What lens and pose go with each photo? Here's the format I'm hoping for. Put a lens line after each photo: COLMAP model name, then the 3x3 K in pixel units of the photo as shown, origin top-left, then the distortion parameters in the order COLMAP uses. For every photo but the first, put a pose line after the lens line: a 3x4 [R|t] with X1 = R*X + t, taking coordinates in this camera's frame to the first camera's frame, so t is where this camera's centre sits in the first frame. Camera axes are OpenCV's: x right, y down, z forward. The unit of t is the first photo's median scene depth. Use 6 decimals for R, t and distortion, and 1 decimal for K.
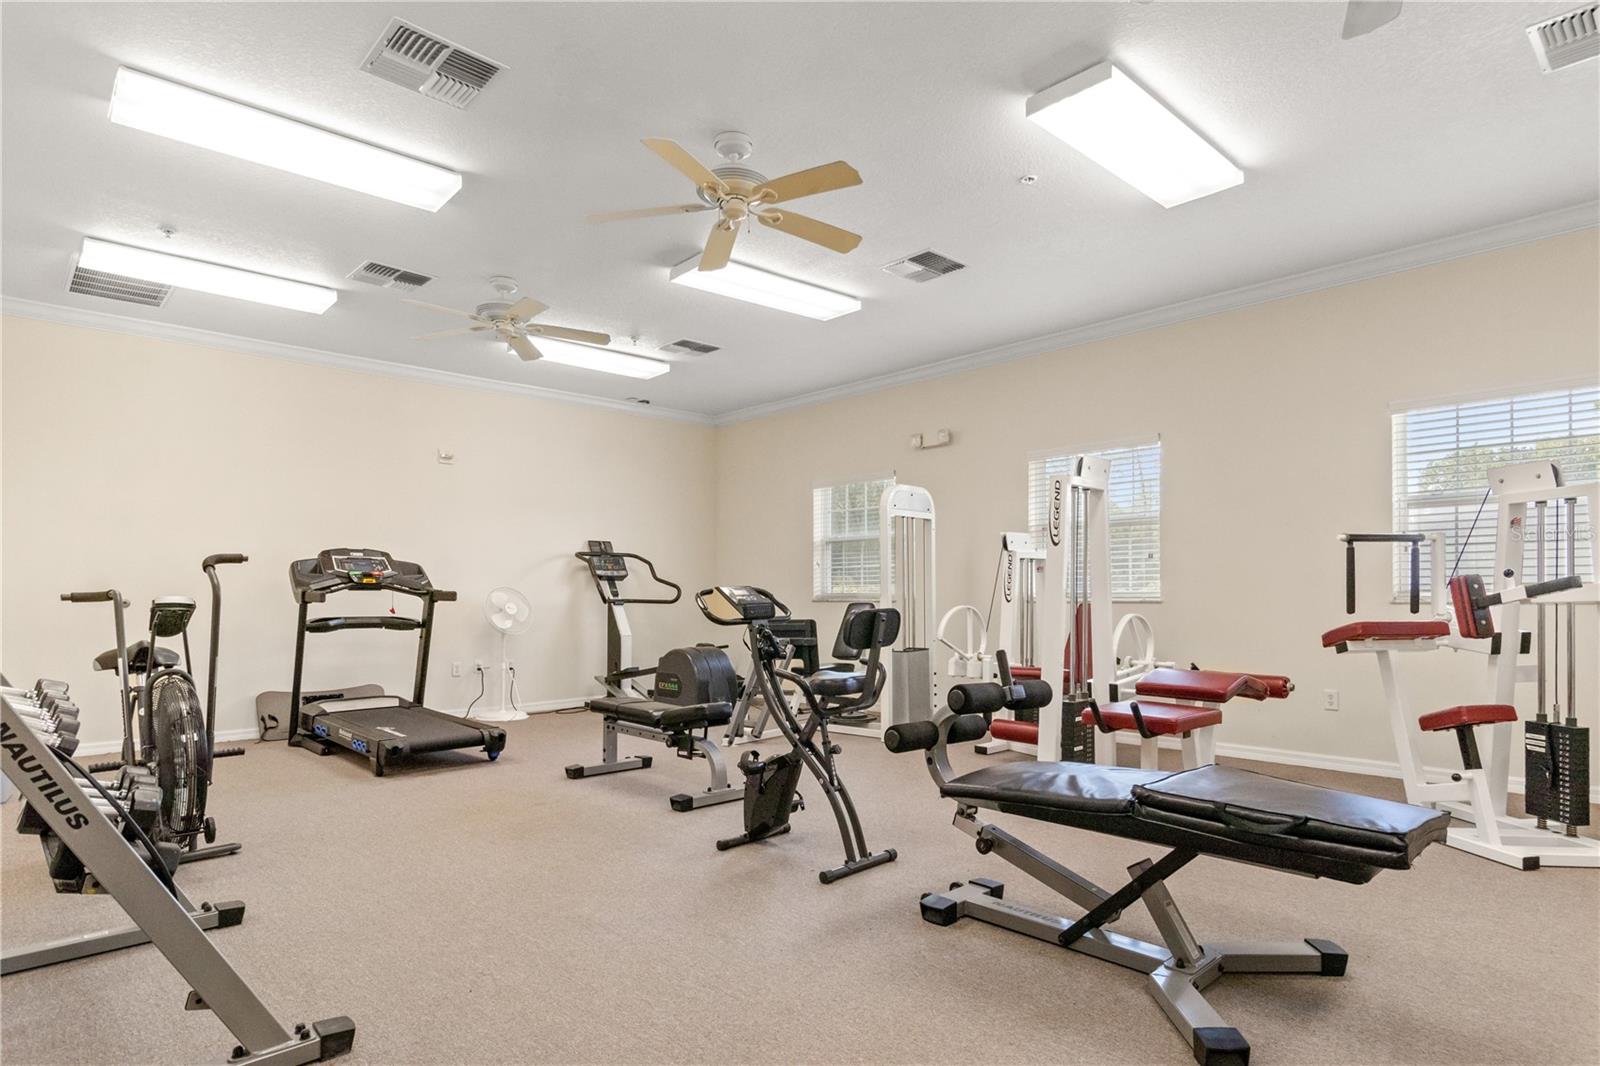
lens RADIAL K [[873.1, 0, 798.3], [0, 873.1, 598.0], [0, 0, 1]] dist [-0.003571, -0.001496]
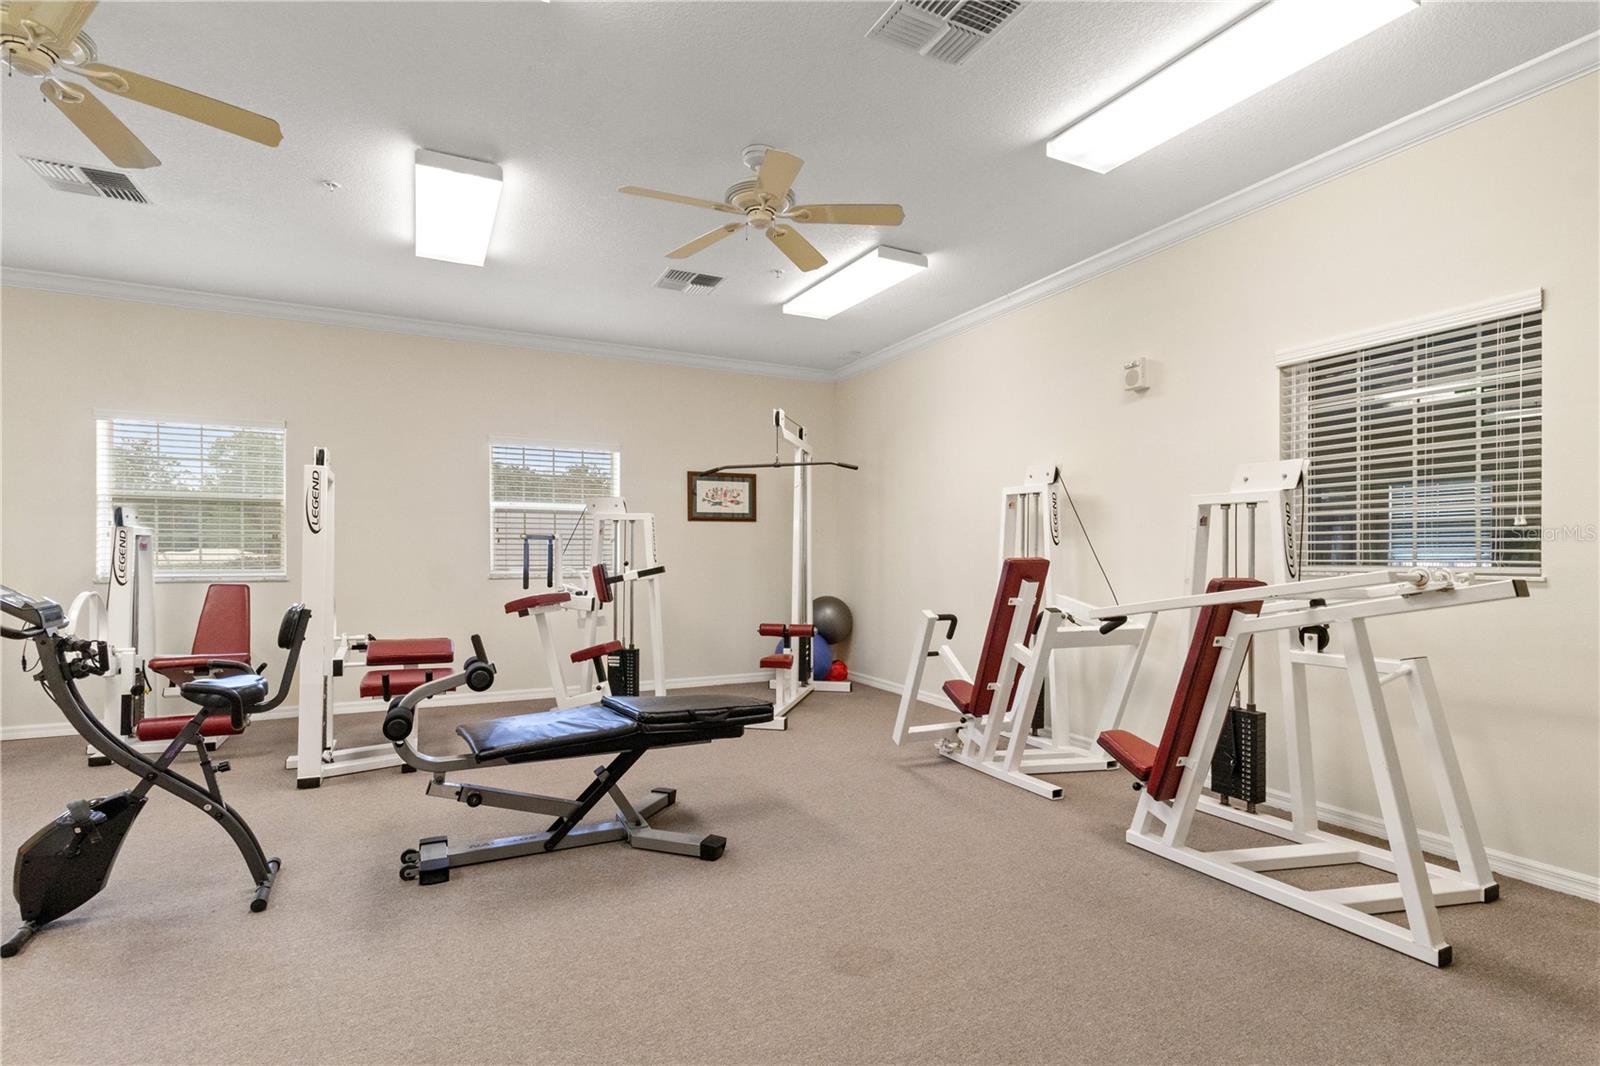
lens RADIAL K [[775.9, 0, 818.3], [0, 775.9, 561.7], [0, 0, 1]] dist [-0.001209, -0.000135]
pose [[0.276726, -0.001996, 0.960947, -0.549821], [0.000734, 0.999998, 0.001866, -0.034599], [-0.960948, 0.000189, 0.276727, 0.209987]]
